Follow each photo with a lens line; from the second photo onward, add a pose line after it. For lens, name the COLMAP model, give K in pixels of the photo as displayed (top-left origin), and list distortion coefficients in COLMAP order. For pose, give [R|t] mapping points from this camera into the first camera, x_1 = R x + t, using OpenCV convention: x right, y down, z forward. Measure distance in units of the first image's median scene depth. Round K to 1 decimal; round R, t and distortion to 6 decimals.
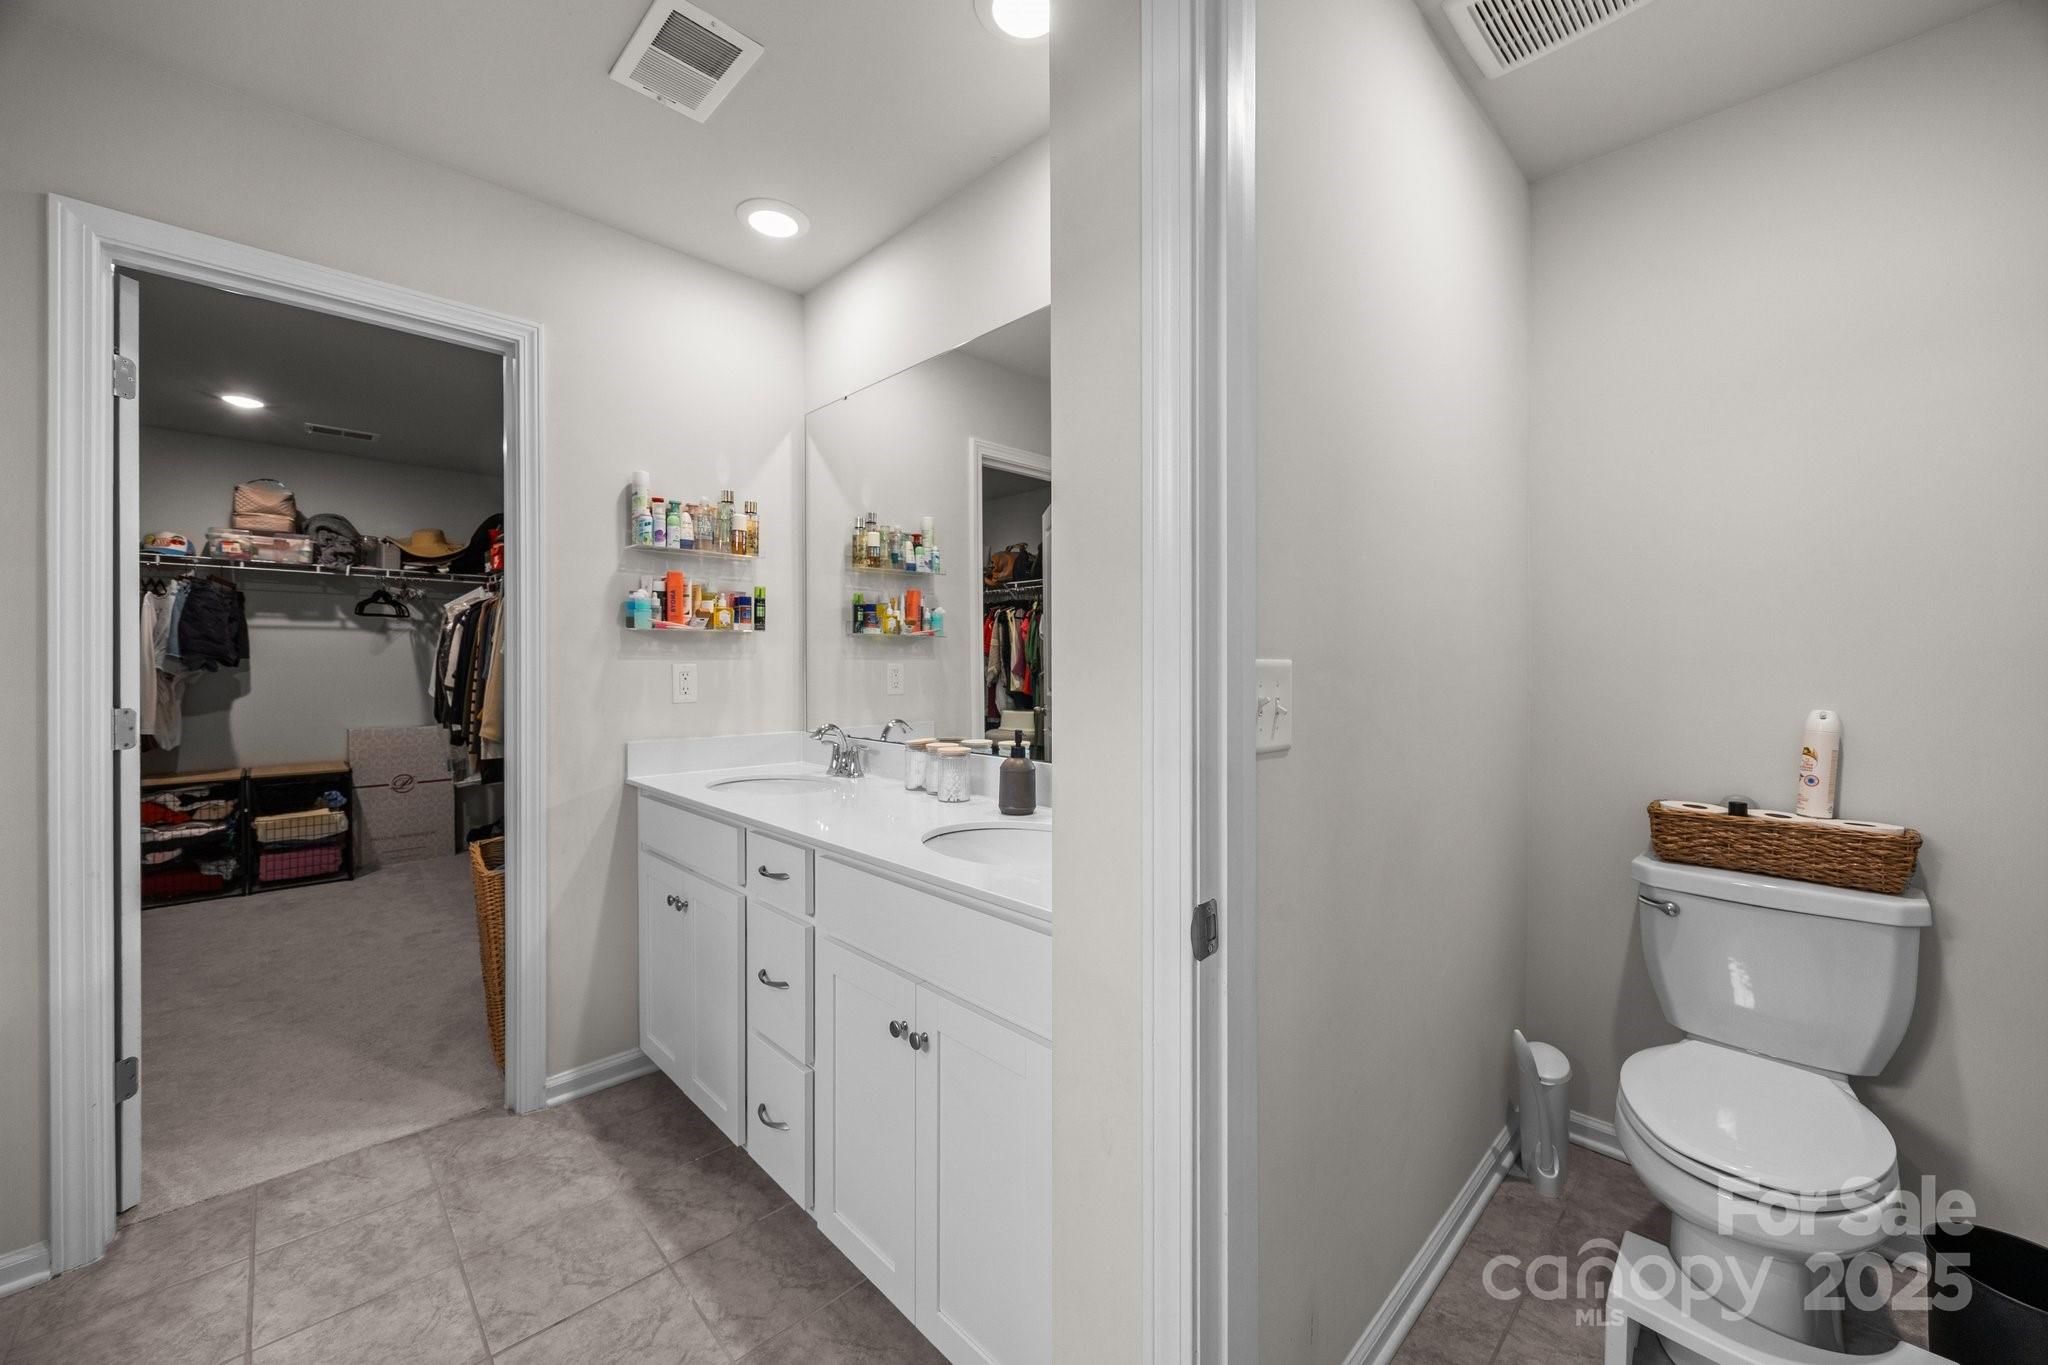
lens RADIAL K [[778.8, 0, 1025.6], [0, 778.8, 671.2], [0, 0, 1]] dist [-0.002132, -0.000526]
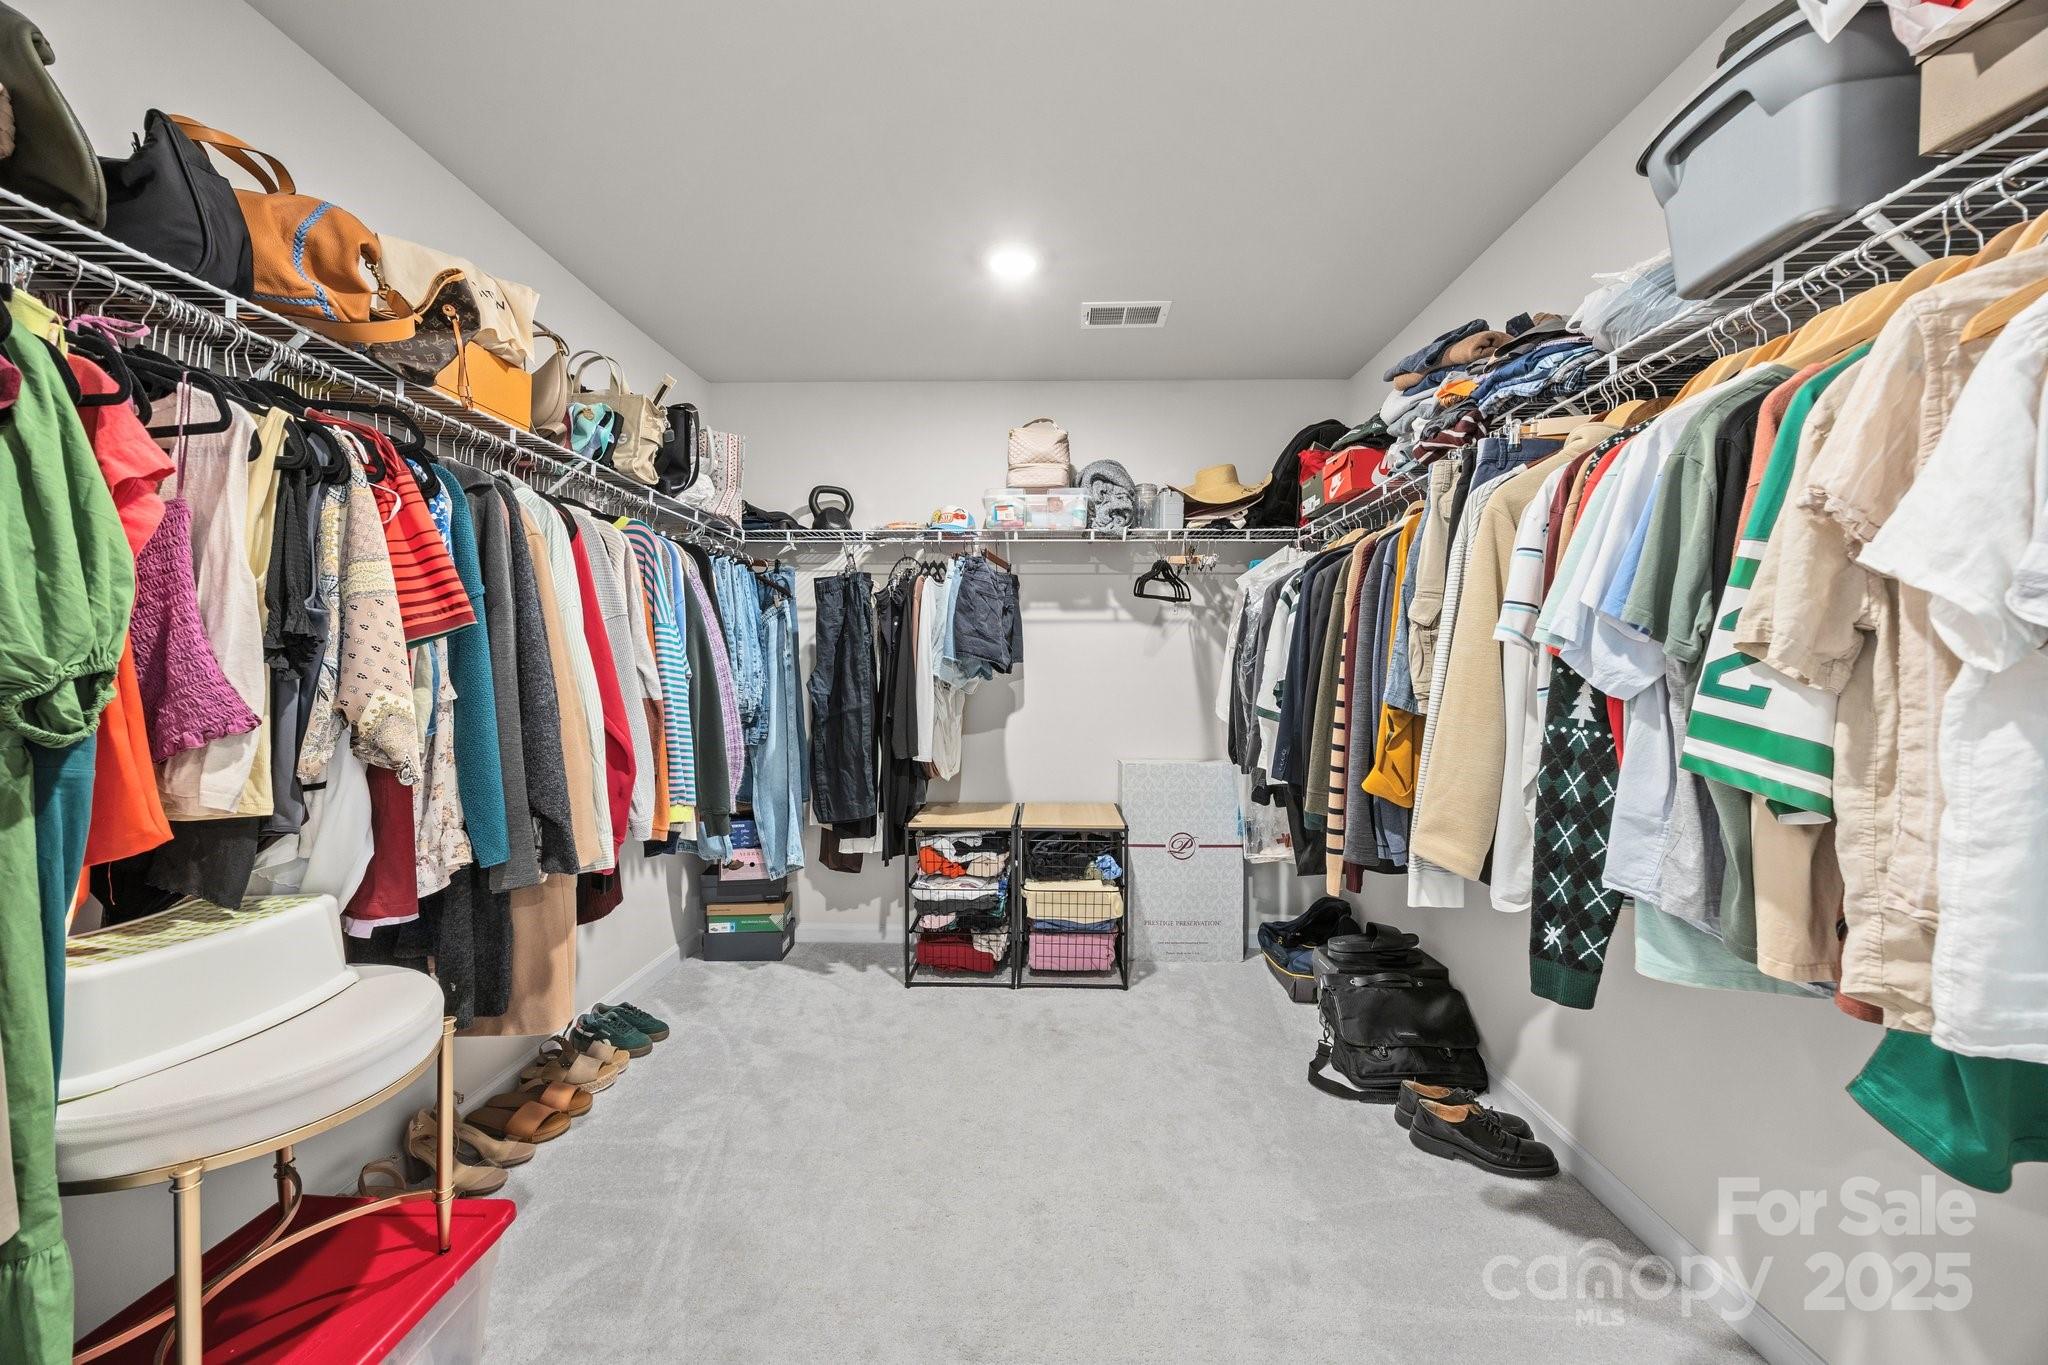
lens RADIAL K [[778.3, 0, 1026.4], [0, 778.3, 680.9], [0, 0, 1]] dist [-0.002702, -0.000214]
pose [[0.698334, 0.013976, -0.715636, -0.455618], [-0.007506, 0.999897, 0.012203, -0.007585], [0.715733, -0.003150, 0.698367, 0.474887]]
